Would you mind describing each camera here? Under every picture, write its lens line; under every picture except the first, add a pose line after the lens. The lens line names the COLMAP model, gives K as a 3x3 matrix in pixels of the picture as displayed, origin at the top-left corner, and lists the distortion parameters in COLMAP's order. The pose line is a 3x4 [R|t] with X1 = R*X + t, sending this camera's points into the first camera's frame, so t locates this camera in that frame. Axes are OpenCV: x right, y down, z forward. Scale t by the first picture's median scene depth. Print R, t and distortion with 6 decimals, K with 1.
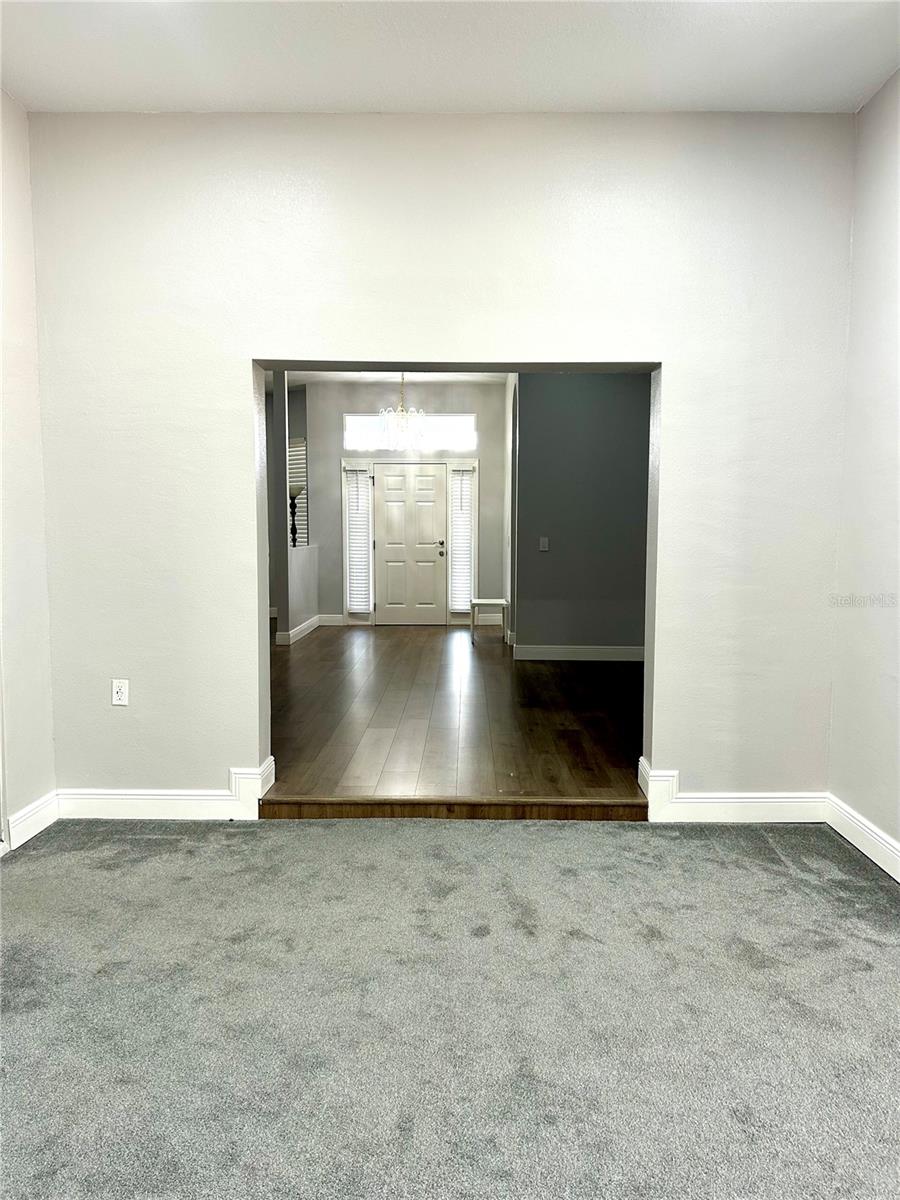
lens RADIAL K [[906.2, 0, 460.1], [0, 906.2, 602.7], [0, 0, 1]] dist [0.060571, -0.070226]
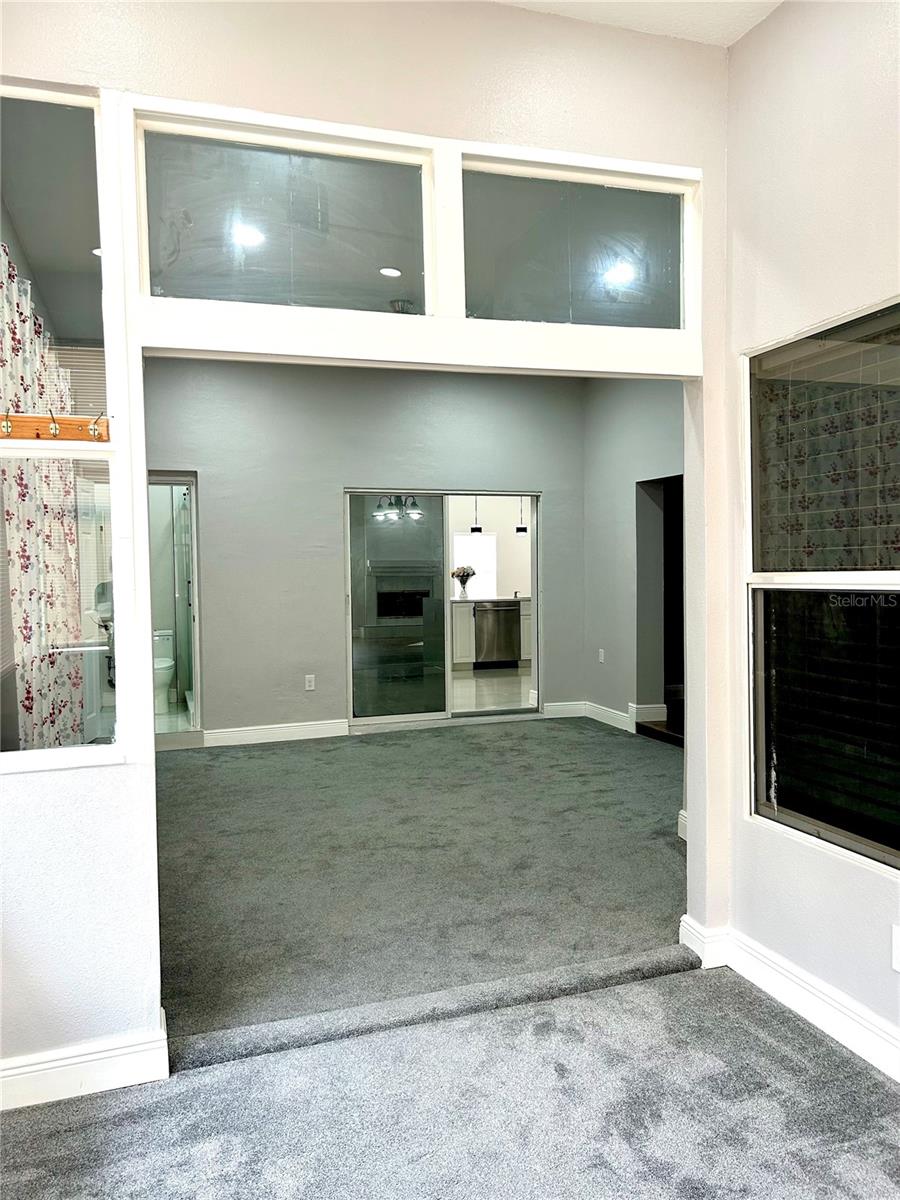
lens RADIAL K [[906.2, 0, 454.5], [0, 906.2, 599.4], [0, 0, 1]] dist [0.060571, -0.070226]
pose [[0.319669, 0.026794, -0.947150, 1.290113], [-0.070029, 0.997534, 0.004584, -0.009007], [0.944938, 0.064863, 0.320757, 0.064488]]
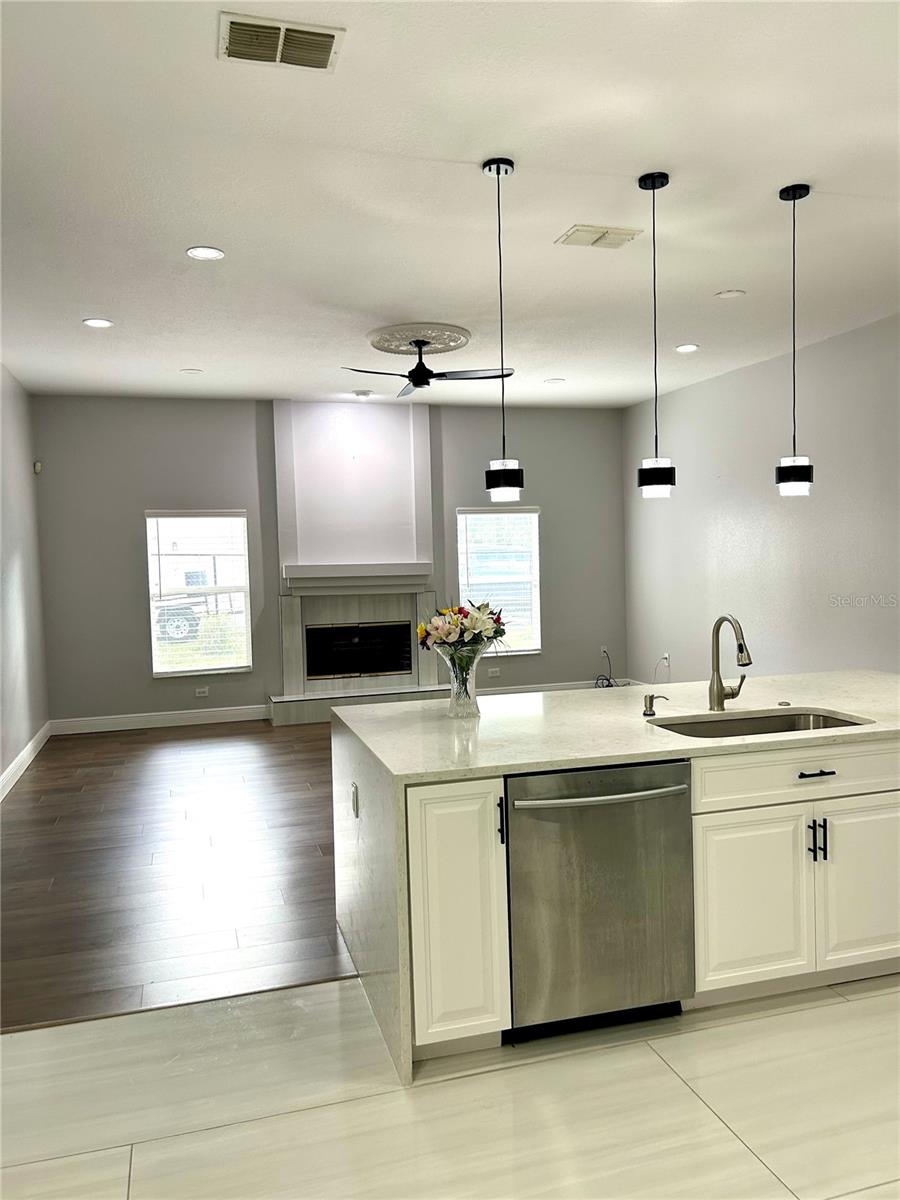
lens RADIAL K [[906.2, 0, 449.6], [0, 906.2, 596.2], [0, 0, 1]] dist [0.060571, -0.070226]
pose [[0.292228, 0.029774, -0.955885, -0.610565], [-0.060598, 0.998083, 0.012563, -0.117779], [0.954427, 0.054254, 0.293473, 0.742203]]
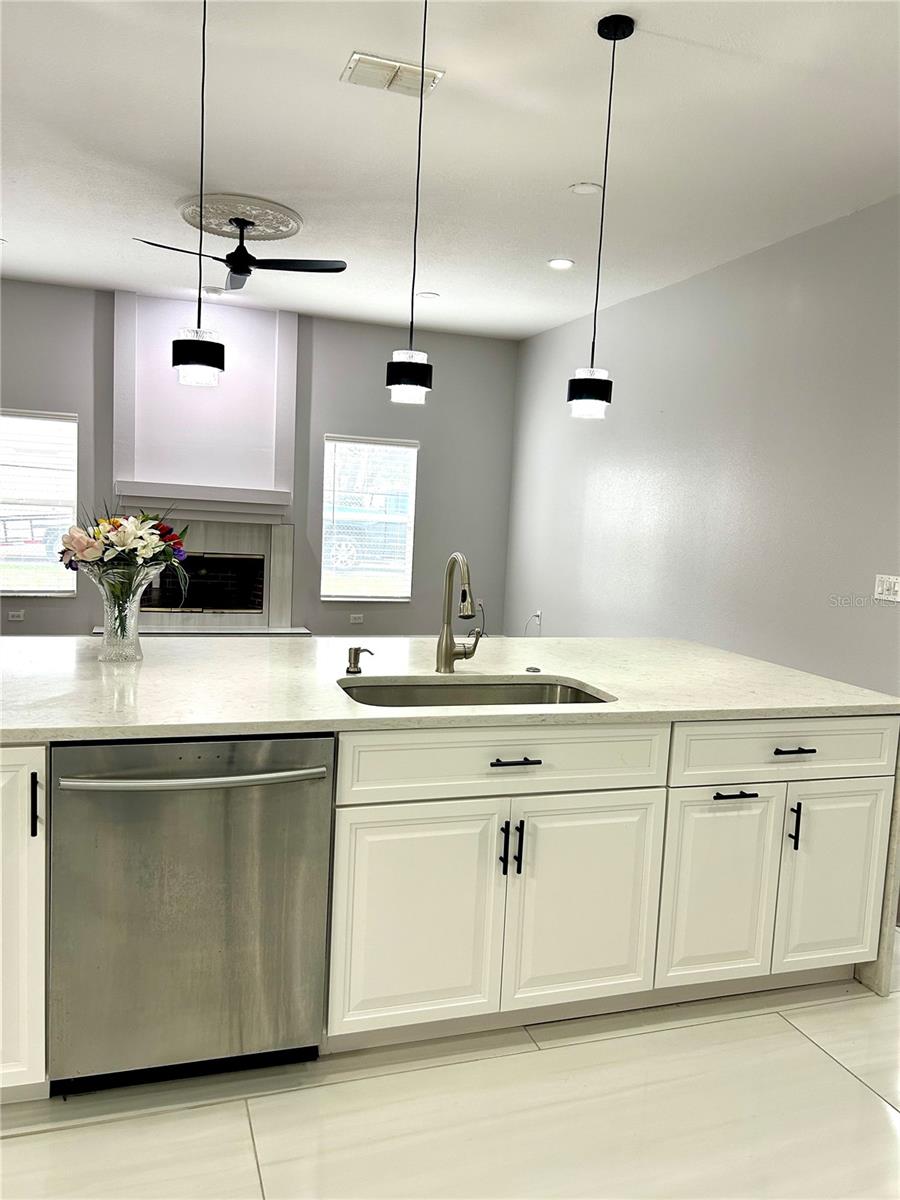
lens RADIAL K [[906.2, 0, 450.7], [0, 906.2, 594.0], [0, 0, 1]] dist [0.060571, -0.070226]
pose [[0.331732, 0.102219, -0.937819, -0.712917], [-0.136214, 0.988885, 0.059602, -0.114562], [0.933488, 0.107972, 0.341969, 0.987226]]
